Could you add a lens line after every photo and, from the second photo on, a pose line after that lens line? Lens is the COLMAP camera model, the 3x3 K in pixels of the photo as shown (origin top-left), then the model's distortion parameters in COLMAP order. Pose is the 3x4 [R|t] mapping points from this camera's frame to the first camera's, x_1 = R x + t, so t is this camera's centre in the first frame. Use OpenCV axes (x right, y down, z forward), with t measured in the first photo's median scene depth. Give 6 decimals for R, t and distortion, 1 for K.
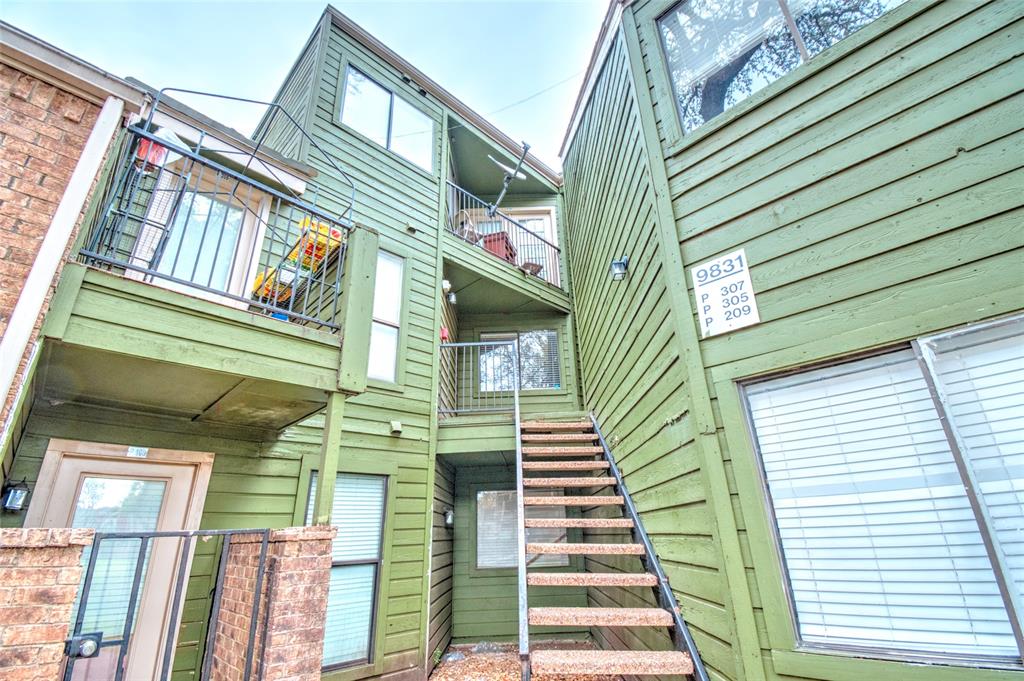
lens RADIAL K [[437.2, 0, 517.5], [0, 437.2, 325.3], [0, 0, 1]] dist [0.000129, -0.013362]
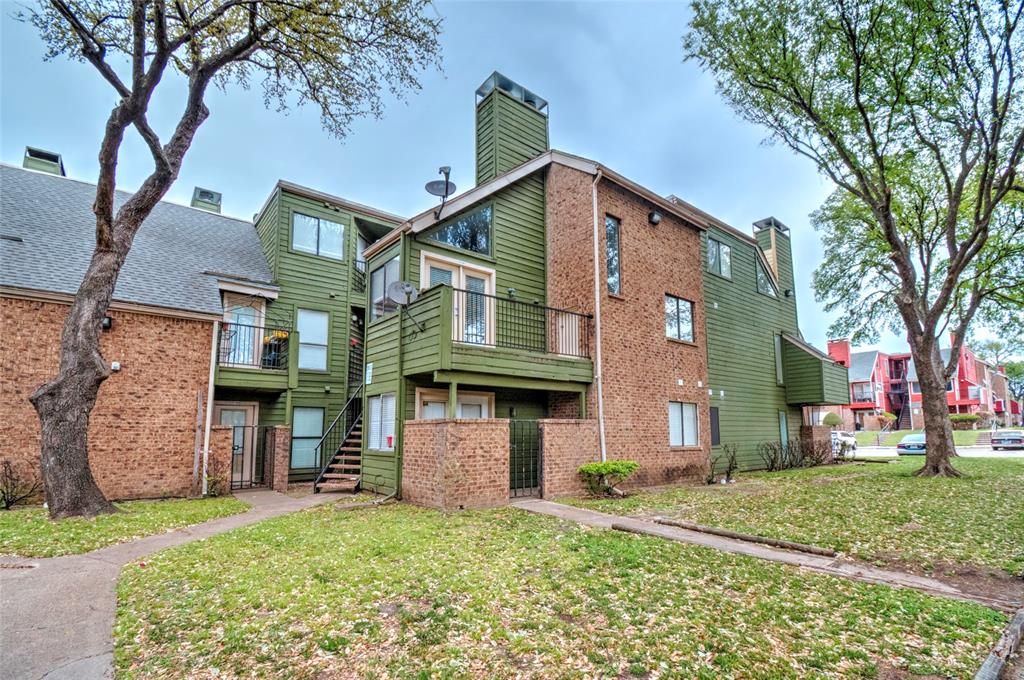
lens RADIAL K [[457.3, 0, 513.9], [0, 457.3, 351.4], [0, 0, 1]] dist [0.015917, -0.022789]
pose [[0.993532, 0.011346, -0.112982, 0.998502], [0.018967, 0.964434, 0.263642, -0.597889], [0.111954, -0.264080, 0.957981, -1.238693]]
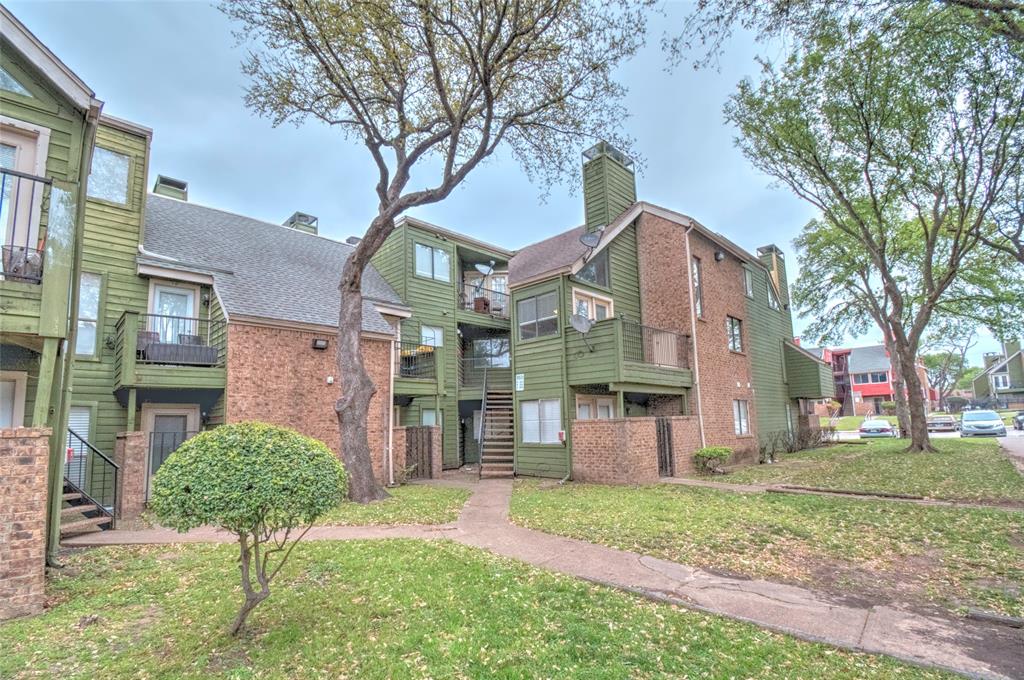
lens RADIAL K [[449.8, 0, 512.0], [0, 449.8, 340.0], [0, 0, 1]] dist [-0.001298, -0.000481]
pose [[0.999901, 0.006330, -0.012580, 0.196095], [-0.002932, 0.967289, 0.253660, -0.818256], [0.013774, -0.253598, 0.967212, -1.700118]]
